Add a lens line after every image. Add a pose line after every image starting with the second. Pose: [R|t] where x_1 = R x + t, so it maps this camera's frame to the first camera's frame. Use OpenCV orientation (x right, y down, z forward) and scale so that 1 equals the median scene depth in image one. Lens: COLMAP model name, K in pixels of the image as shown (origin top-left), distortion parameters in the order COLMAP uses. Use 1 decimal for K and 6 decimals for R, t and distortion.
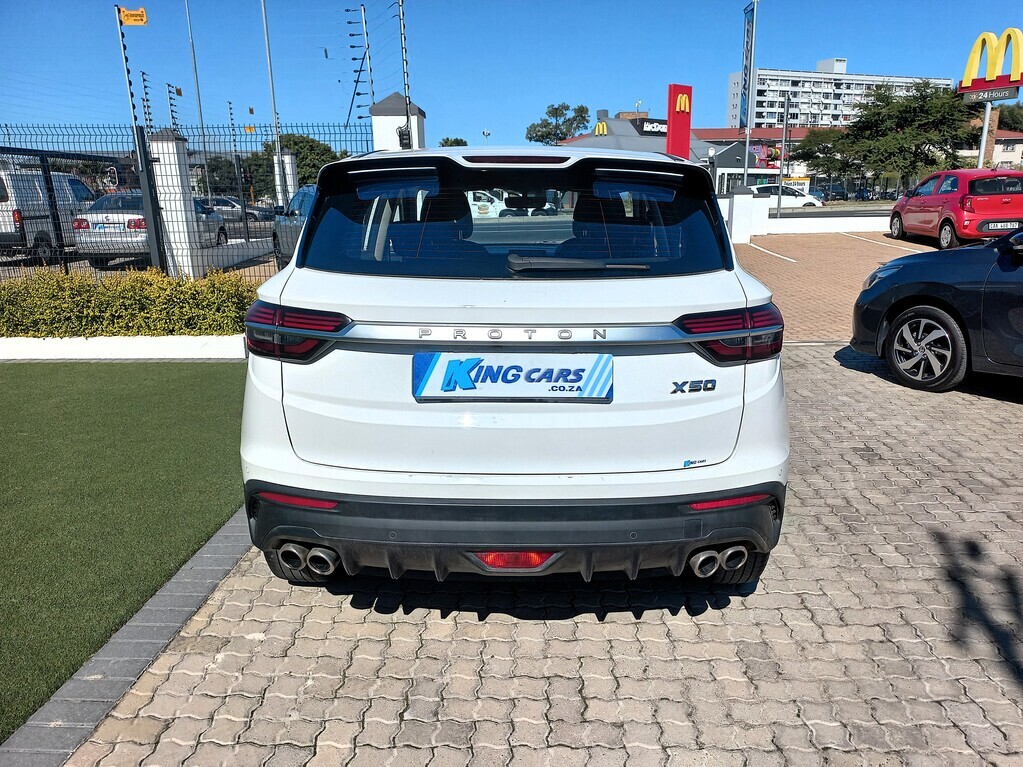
lens RADIAL K [[789.9, 0, 538.7], [0, 789.9, 400.4], [0, 0, 1]] dist [0.027086, 0.005555]
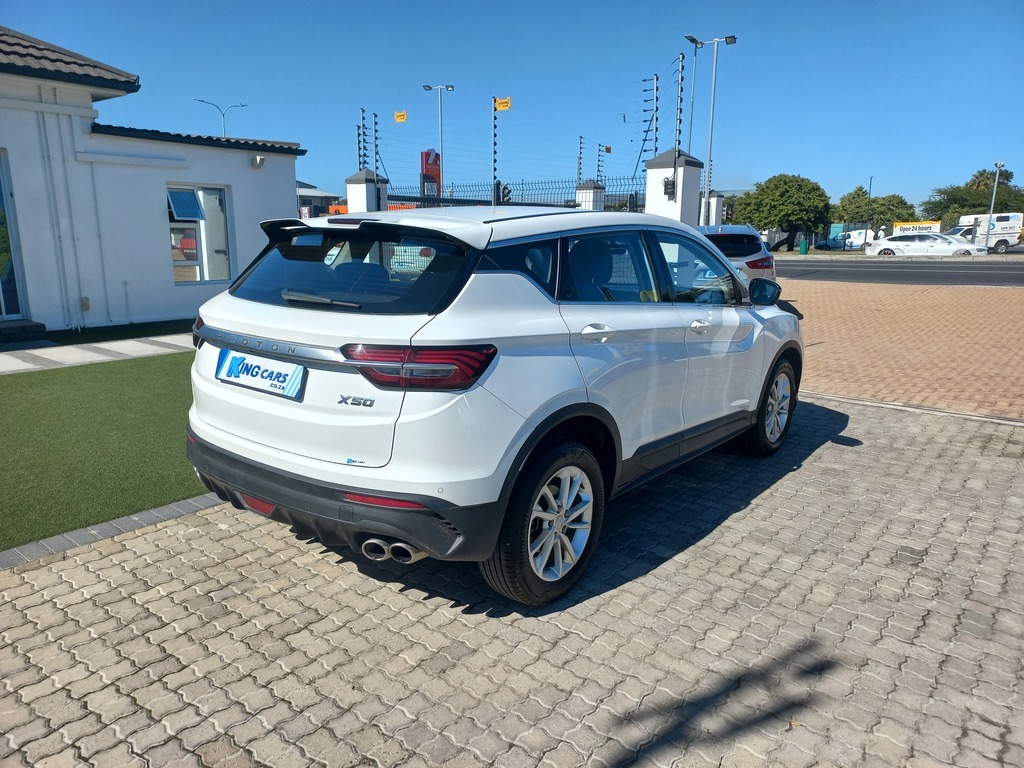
lens RADIAL K [[741.0, 0, 511.3], [0, 741.0, 376.9], [0, 0, 1]] dist [0.031204, -0.005200]
pose [[0.785535, 0.137772, -0.603286, 0.692682], [-0.172193, 0.985063, 0.000747, -0.062664], [0.594377, 0.103295, 0.797525, 0.122458]]
